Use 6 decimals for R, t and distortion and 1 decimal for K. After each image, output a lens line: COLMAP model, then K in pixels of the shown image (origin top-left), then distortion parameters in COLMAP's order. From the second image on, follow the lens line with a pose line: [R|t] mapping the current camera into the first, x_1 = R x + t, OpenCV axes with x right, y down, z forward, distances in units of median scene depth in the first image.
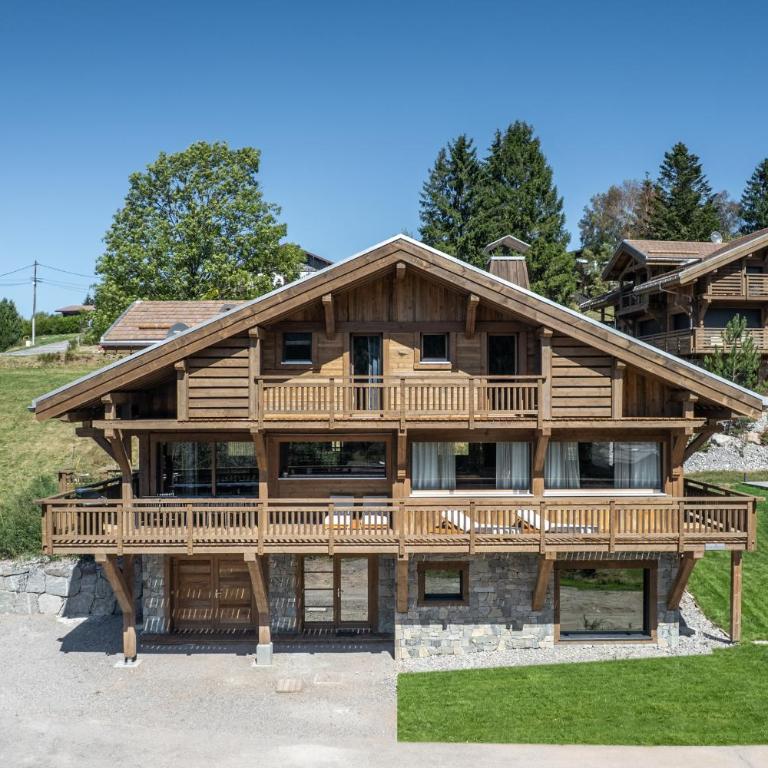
lens RADIAL K [[863.2, 0, 383.9], [0, 863.2, 396.8], [0, 0, 1]] dist [-0.018159, -0.026771]
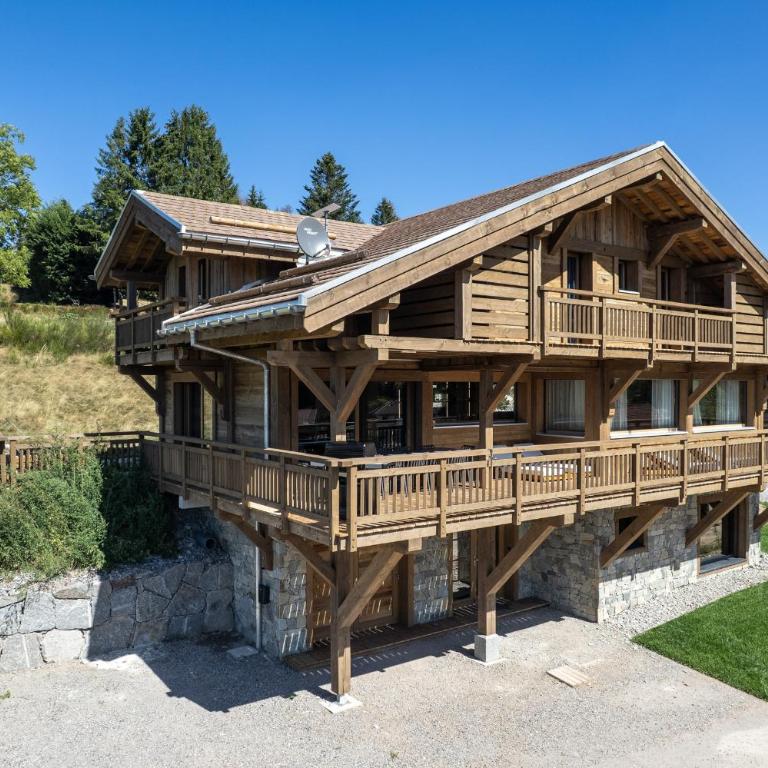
lens RADIAL K [[741.7, 0, 384.0], [0, 741.7, 384.0], [0, 0, 1]] dist [-0.032410, -0.009320]
pose [[0.808956, 0.005464, 0.587843, -0.615219], [-0.003161, 0.999983, -0.004945, 0.063244], [-0.587860, 0.002142, 0.808960, 0.513979]]
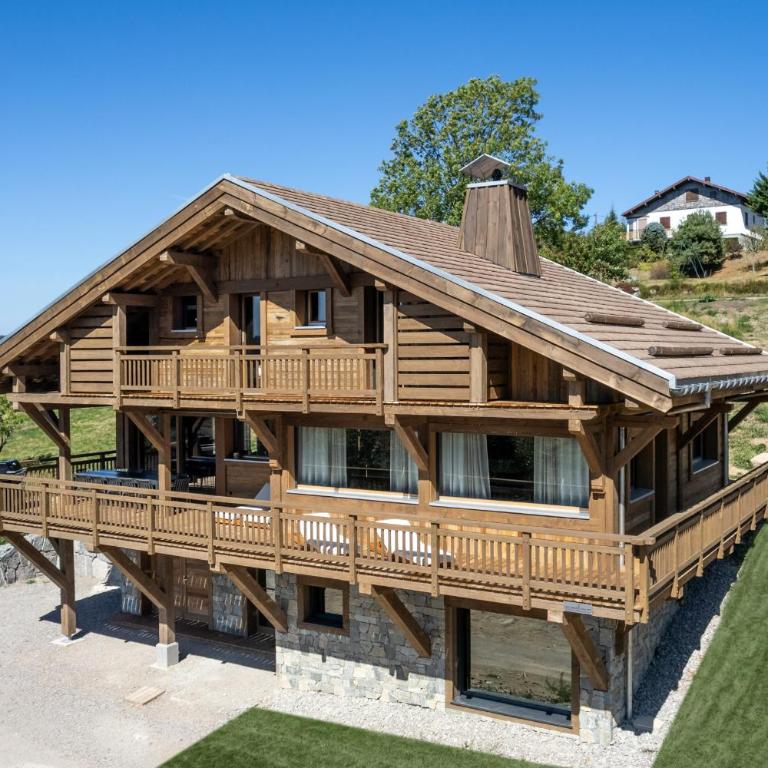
lens RADIAL K [[914.9, 0, 406.1], [0, 914.9, 359.4], [0, 0, 1]] dist [-0.025250, 0.000470]
pose [[0.855816, -0.001305, -0.517279, 0.572853], [0.006804, 0.999939, 0.008735, -0.016742], [0.517236, -0.010995, 0.855772, 0.319319]]
